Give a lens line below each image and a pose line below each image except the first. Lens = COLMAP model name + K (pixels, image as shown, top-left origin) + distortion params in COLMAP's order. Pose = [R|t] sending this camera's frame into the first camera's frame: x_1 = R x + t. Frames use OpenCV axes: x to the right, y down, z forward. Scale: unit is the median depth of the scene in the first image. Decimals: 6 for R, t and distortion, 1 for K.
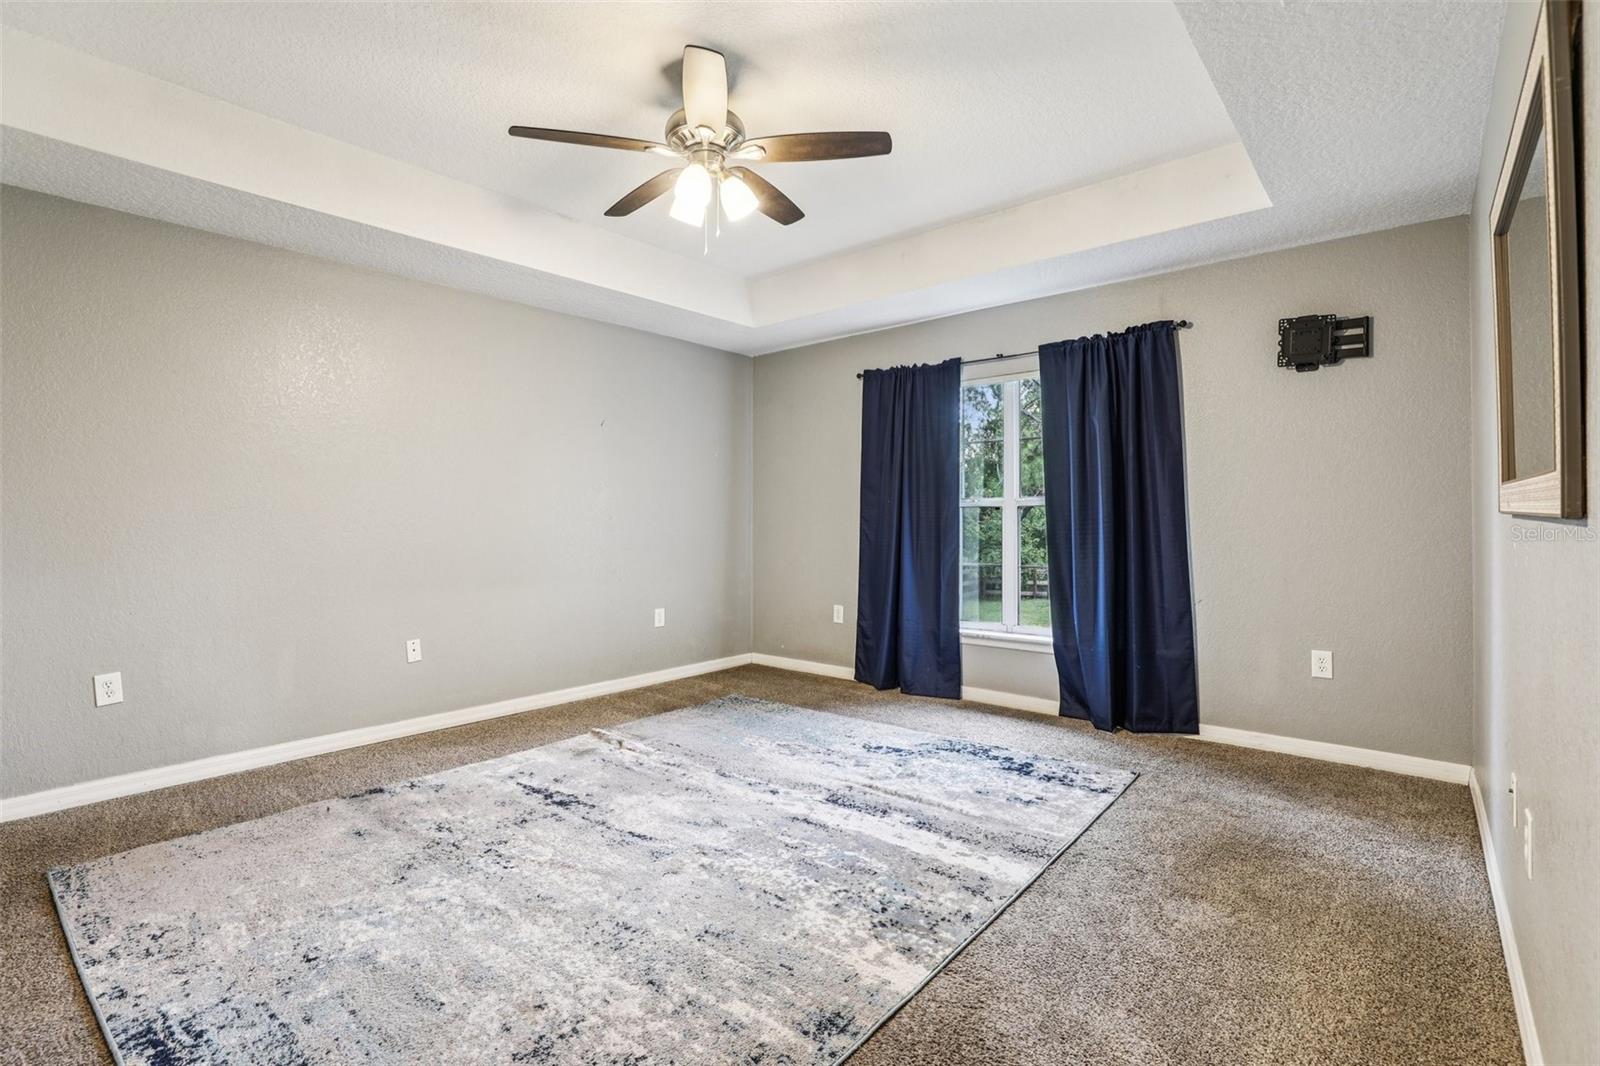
lens RADIAL K [[732.1, 0, 796.9], [0, 732.1, 520.6], [0, 0, 1]] dist [-0.022855, 0.005702]
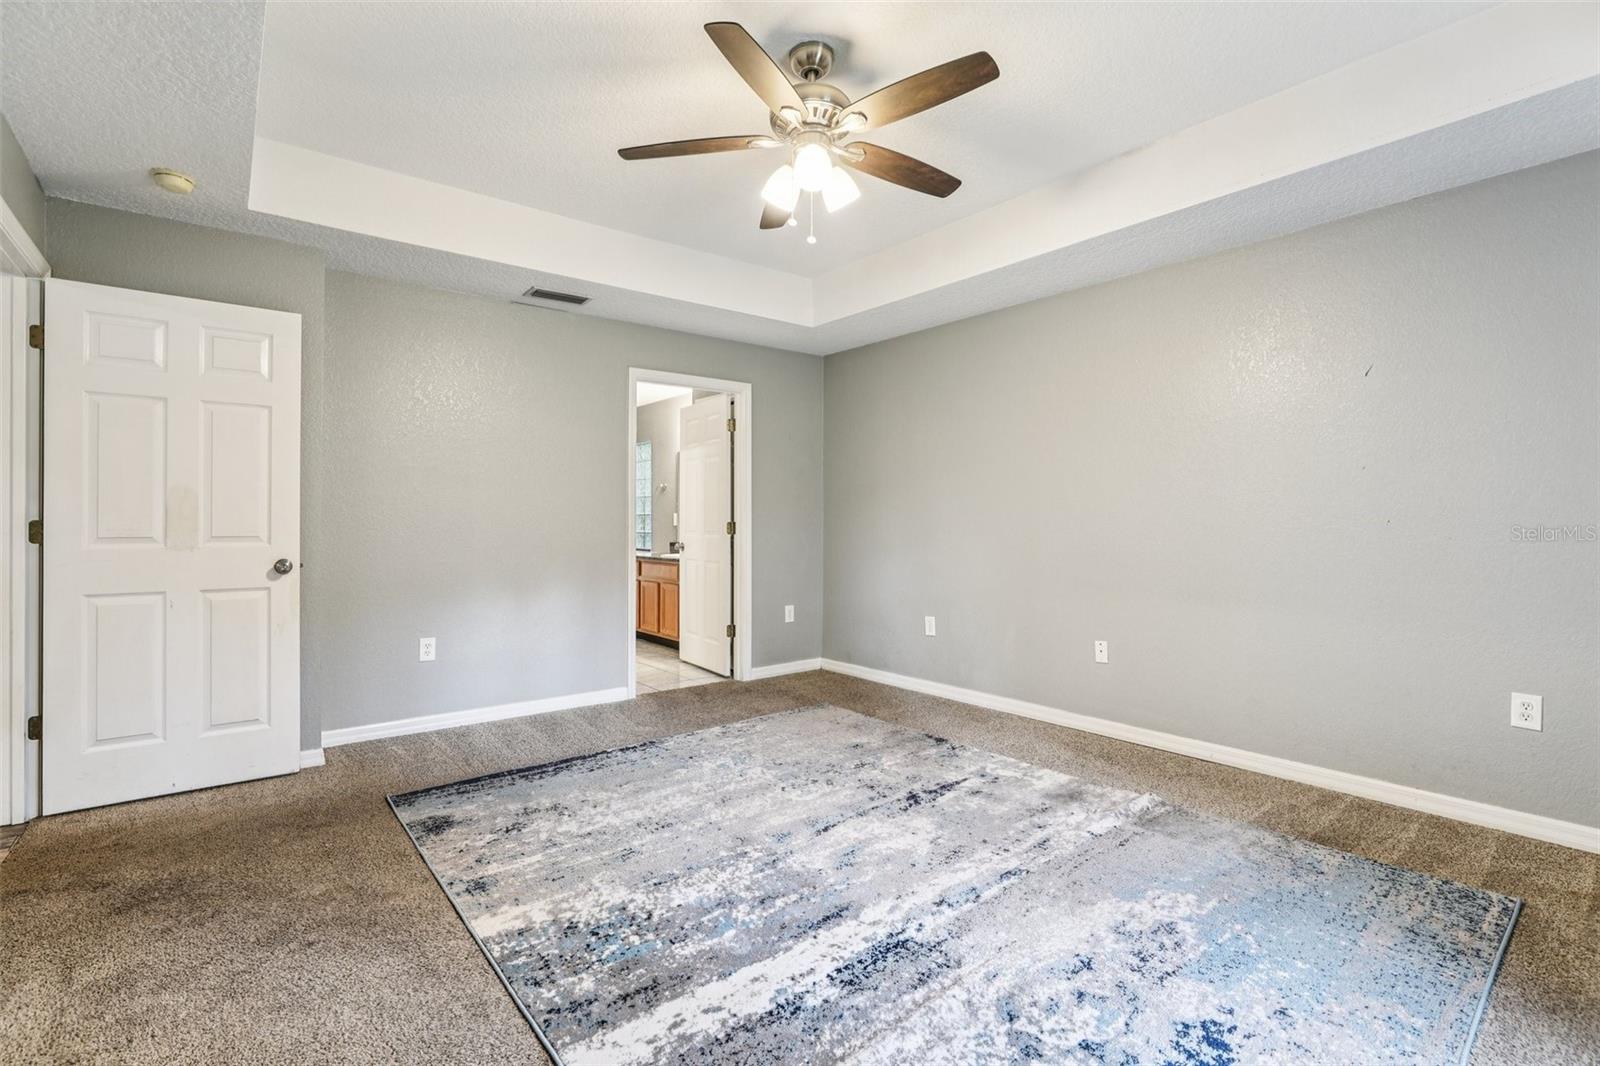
lens RADIAL K [[732.1, 0, 794.1], [0, 732.1, 524.8], [0, 0, 1]] dist [-0.022855, 0.005702]
pose [[-0.186211, 0.004534, -0.982499, 0.744574], [-0.000667, 0.999989, 0.004742, -0.000324], [0.982510, 0.001539, -0.186206, 1.068766]]
